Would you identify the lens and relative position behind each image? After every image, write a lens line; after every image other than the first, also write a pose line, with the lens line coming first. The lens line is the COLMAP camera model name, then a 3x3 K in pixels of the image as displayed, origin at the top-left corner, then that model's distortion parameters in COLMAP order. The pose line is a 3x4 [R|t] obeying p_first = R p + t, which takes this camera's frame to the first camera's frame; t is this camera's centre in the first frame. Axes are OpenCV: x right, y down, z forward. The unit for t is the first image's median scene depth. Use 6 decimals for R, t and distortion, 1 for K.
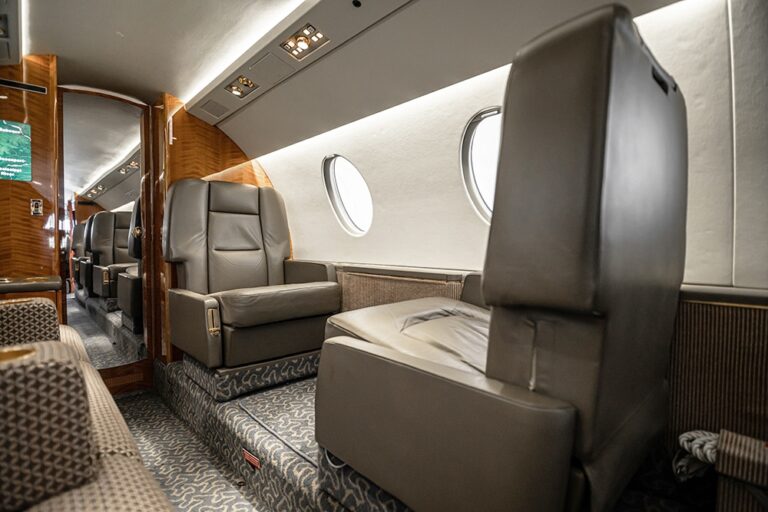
lens RADIAL K [[380.9, 0, 384.0], [0, 380.9, 256.0], [0, 0, 1]] dist [-0.005265, -0.001175]
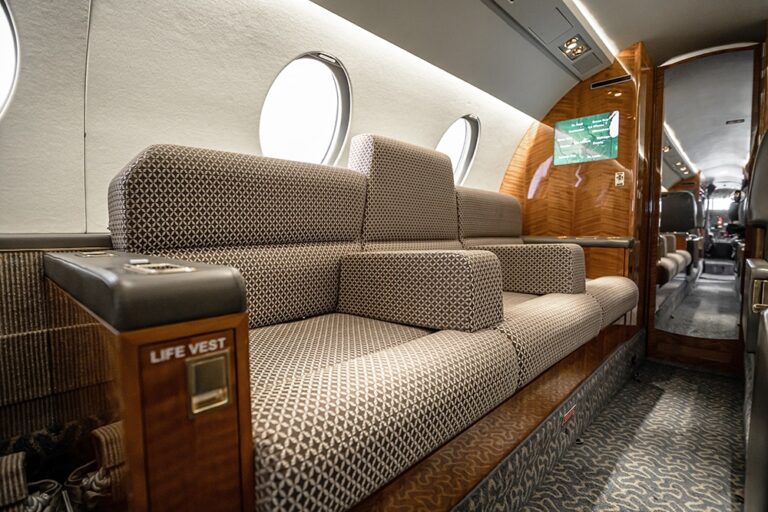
lens RADIAL K [[380.9, 0, 384.0], [0, 380.9, 256.0], [0, 0, 1]] dist [-0.005265, -0.001175]
pose [[0.071027, 0.065444, -0.995325, 0.287357], [-0.024441, 0.997660, 0.063854, 0.064913], [0.997175, 0.019791, 0.072460, 0.189383]]
